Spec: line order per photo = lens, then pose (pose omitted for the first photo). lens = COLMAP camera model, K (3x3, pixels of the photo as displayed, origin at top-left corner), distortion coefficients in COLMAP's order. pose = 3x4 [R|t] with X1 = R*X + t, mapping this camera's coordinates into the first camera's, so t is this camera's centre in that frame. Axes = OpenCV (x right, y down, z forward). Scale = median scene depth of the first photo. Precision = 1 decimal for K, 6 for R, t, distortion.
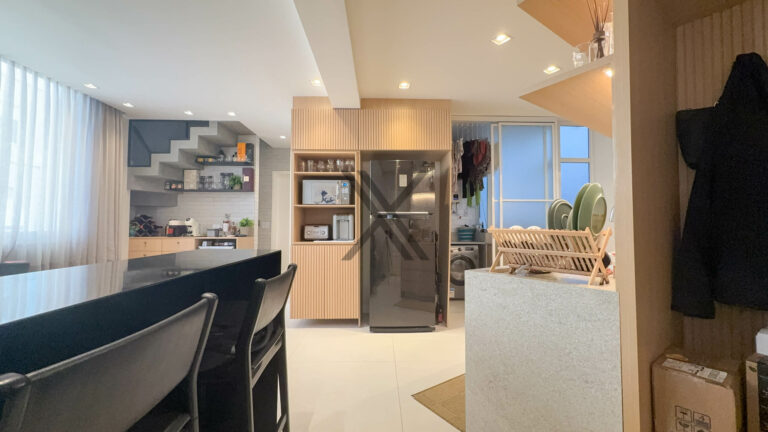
lens RADIAL K [[298.4, 0, 384.0], [0, 298.4, 216.0], [0, 0, 1]] dist [-0.001505, 0.000112]
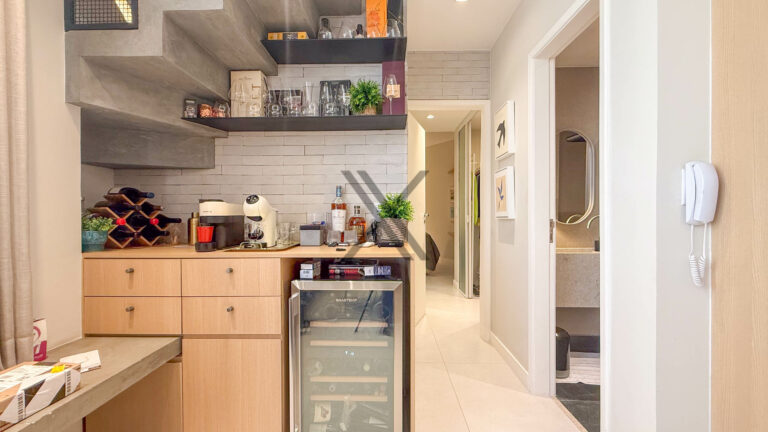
lens RADIAL K [[298.4, 0, 384.0], [0, 298.4, 216.0], [0, 0, 1]] dist [-0.001505, 0.000112]
pose [[0.999154, -0.005086, -0.040814, -0.491873], [0.006639, 0.999255, 0.038014, 0.019228], [0.040590, -0.038253, 0.998443, 0.663041]]
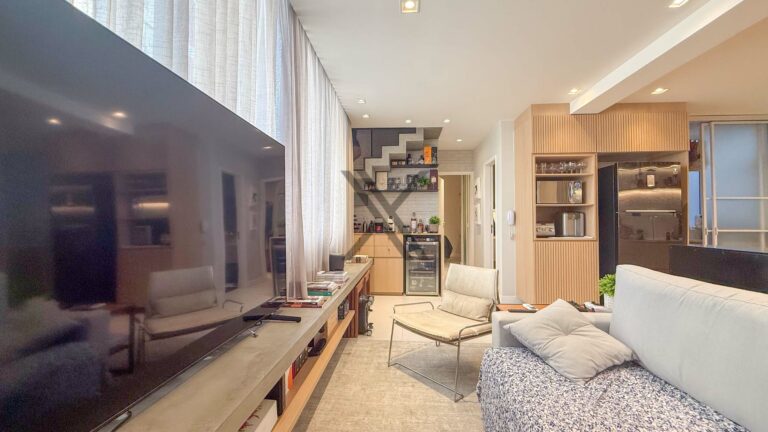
lens RADIAL K [[298.4, 0, 384.0], [0, 298.4, 216.0], [0, 0, 1]] dist [-0.001505, 0.000112]
pose [[0.995833, -0.001342, -0.091189, -0.582807], [0.002049, 0.999969, 0.007663, -0.002079], [0.091176, -0.007818, 0.995804, -0.106520]]
